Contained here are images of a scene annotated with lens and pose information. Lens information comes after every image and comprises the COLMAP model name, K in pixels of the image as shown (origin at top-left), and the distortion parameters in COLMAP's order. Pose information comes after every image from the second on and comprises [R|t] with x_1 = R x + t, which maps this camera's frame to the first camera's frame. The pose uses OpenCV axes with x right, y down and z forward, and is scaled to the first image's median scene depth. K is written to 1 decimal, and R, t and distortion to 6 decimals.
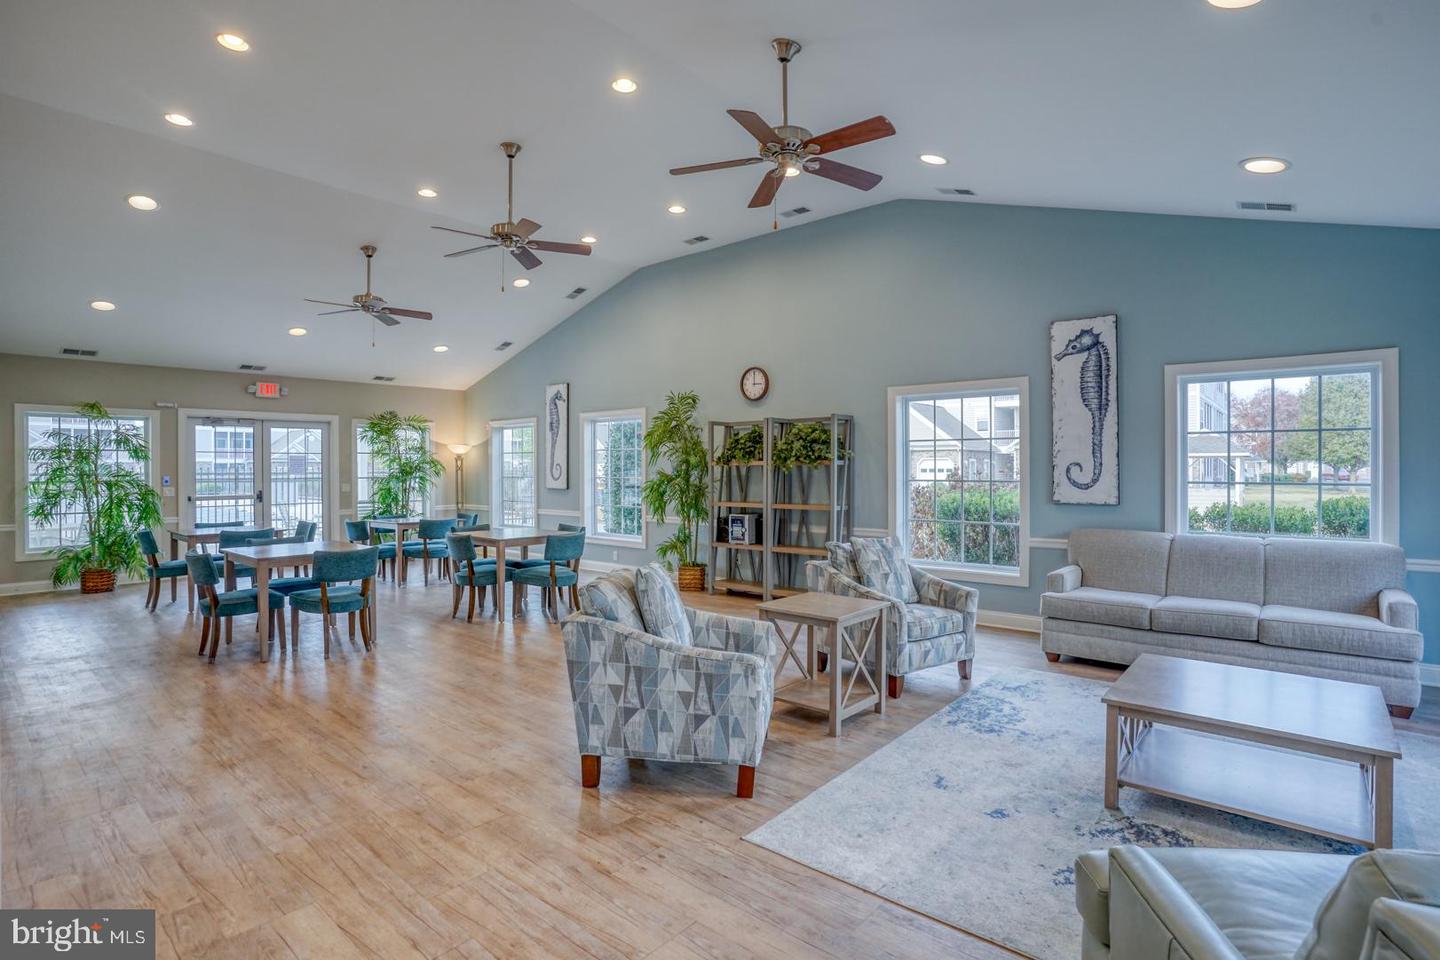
lens RADIAL K [[708.3, 0, 722.8], [0, 708.3, 474.7], [0, 0, 1]] dist [-0.054122, 0.000850]
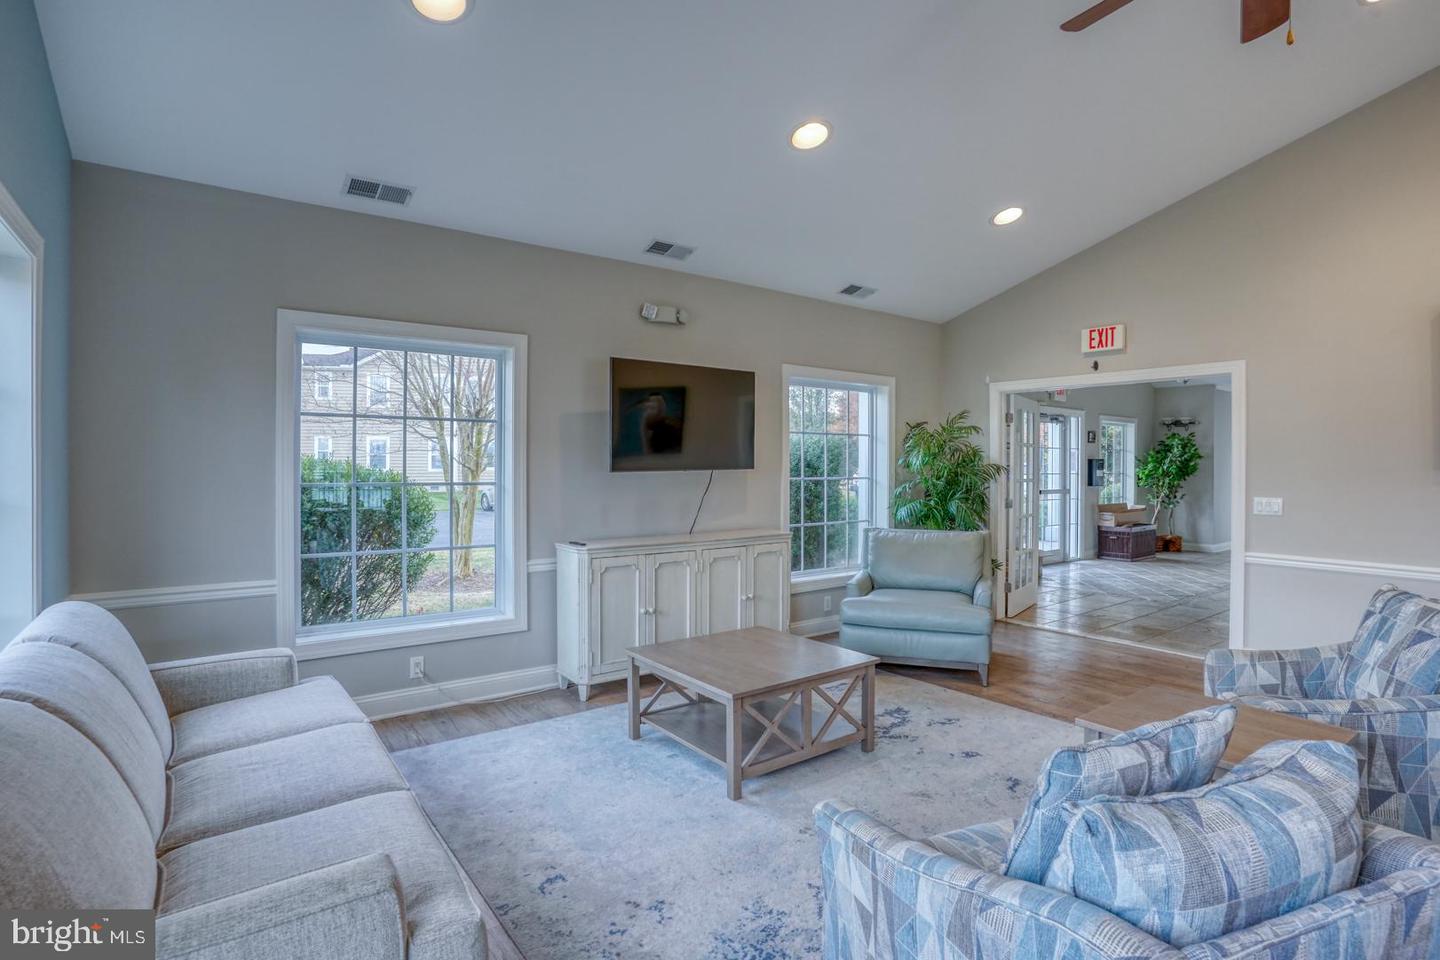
lens RADIAL K [[719.6, 0, 714.4], [0, 719.6, 458.0], [0, 0, 1]] dist [-0.061097, 0.000569]
pose [[-0.973740, 0.000123, 0.227664, 0.268239], [0.000909, 0.999994, 0.003345, -0.012882], [-0.227662, 0.003464, -0.973734, 1.113668]]
